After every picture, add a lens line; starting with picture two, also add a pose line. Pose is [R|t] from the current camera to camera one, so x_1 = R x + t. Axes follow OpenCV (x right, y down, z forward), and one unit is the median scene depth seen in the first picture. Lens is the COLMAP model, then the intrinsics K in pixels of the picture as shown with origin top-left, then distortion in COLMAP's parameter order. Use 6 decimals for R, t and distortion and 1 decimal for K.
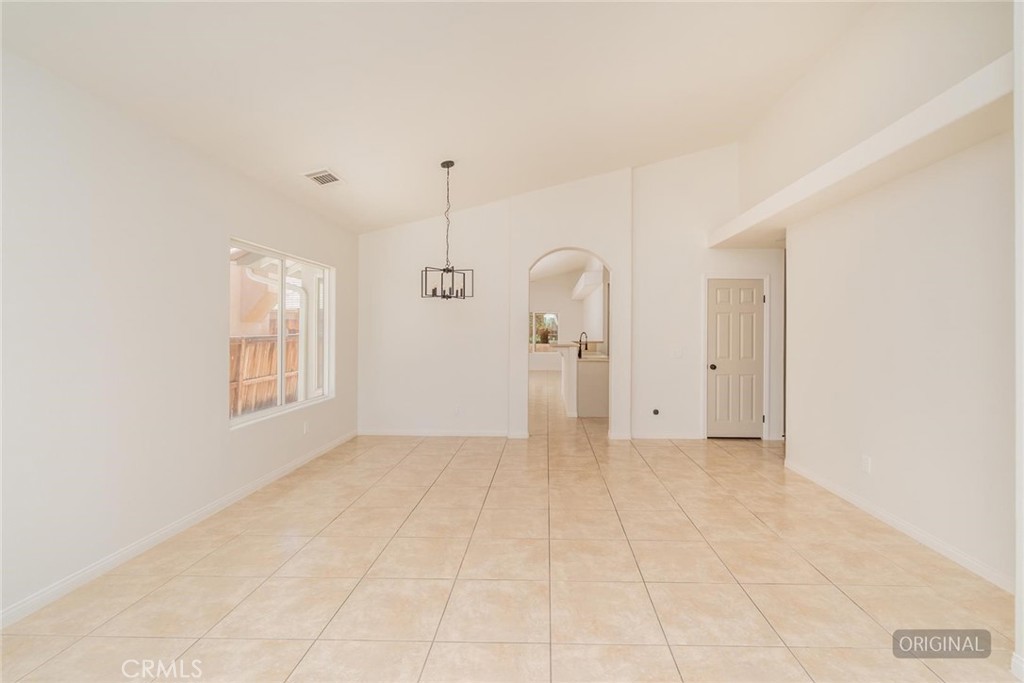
lens RADIAL K [[440.2, 0, 512.0], [0, 440.2, 341.5], [0, 0, 1]] dist [-0.001276, -0.000082]
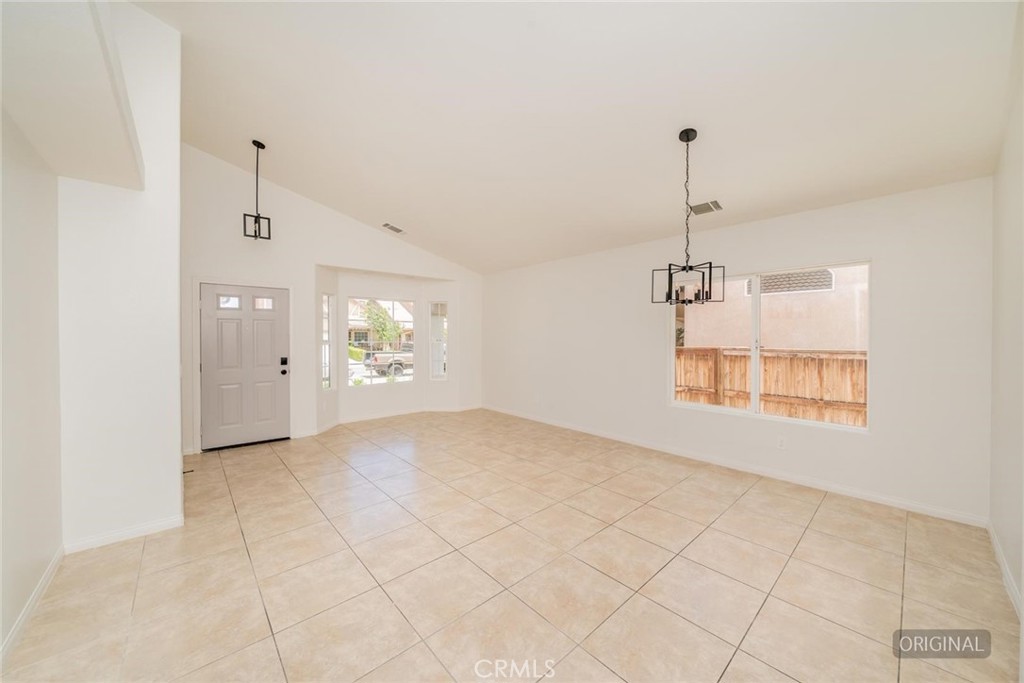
lens RADIAL K [[364.9, 0, 512.0], [0, 364.9, 341.5], [0, 0, 1]] dist [-0.000549, -0.000121]
pose [[-0.685984, 0.006571, -0.727587, 0.718848], [-0.021685, 0.999330, 0.029471, -0.039590], [0.727294, 0.035994, -0.685382, 1.655914]]
